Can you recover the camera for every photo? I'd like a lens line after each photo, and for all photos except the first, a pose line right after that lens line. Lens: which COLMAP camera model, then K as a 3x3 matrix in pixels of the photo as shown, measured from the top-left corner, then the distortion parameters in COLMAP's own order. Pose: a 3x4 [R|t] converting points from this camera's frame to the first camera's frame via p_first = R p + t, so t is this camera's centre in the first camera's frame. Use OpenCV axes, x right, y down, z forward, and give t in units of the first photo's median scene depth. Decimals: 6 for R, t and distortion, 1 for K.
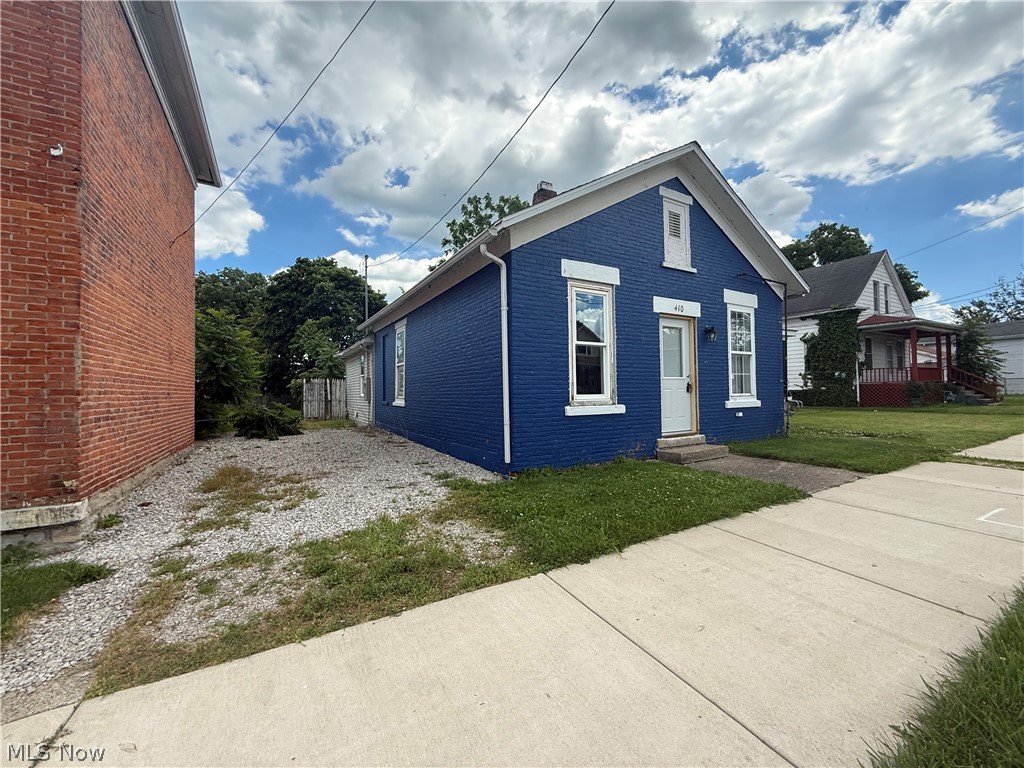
lens RADIAL K [[409.1, 0, 508.3], [0, 409.1, 385.1], [0, 0, 1]] dist [-0.000994, 0.000039]
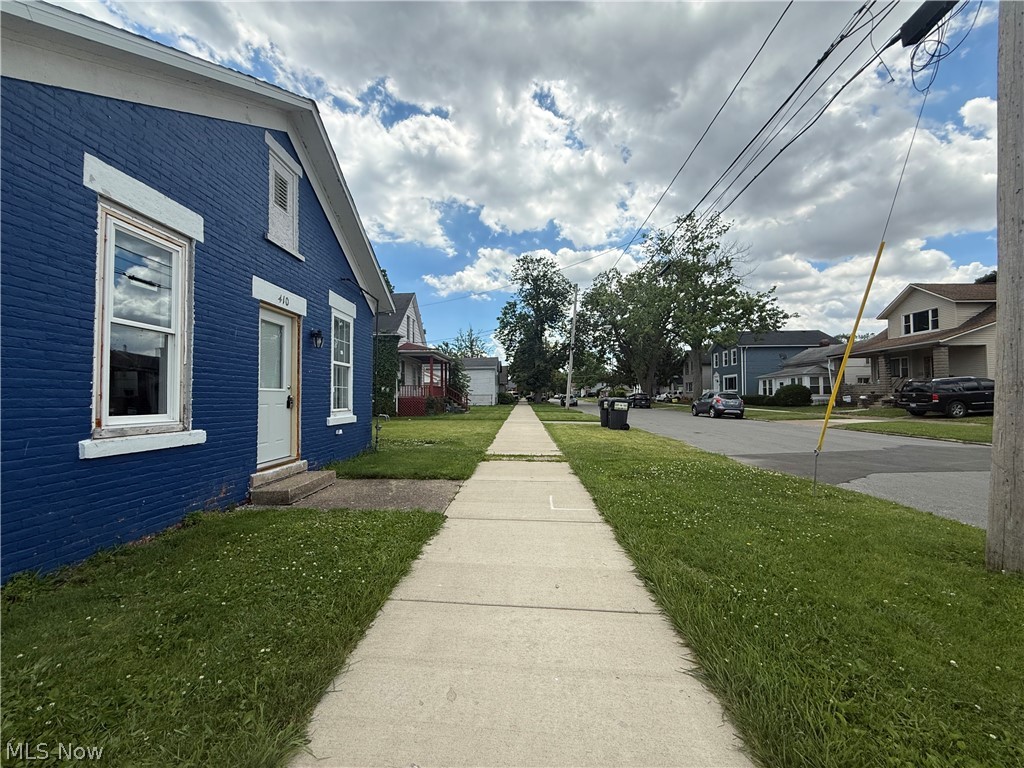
lens RADIAL K [[409.1, 0, 508.3], [0, 409.1, 385.1], [0, 0, 1]] dist [-0.000994, 0.000039]
pose [[0.518373, 0.038516, 0.854287, -0.018062], [-0.016336, 0.999249, -0.035140, -0.006671], [-0.854999, 0.004260, 0.518613, 0.244674]]
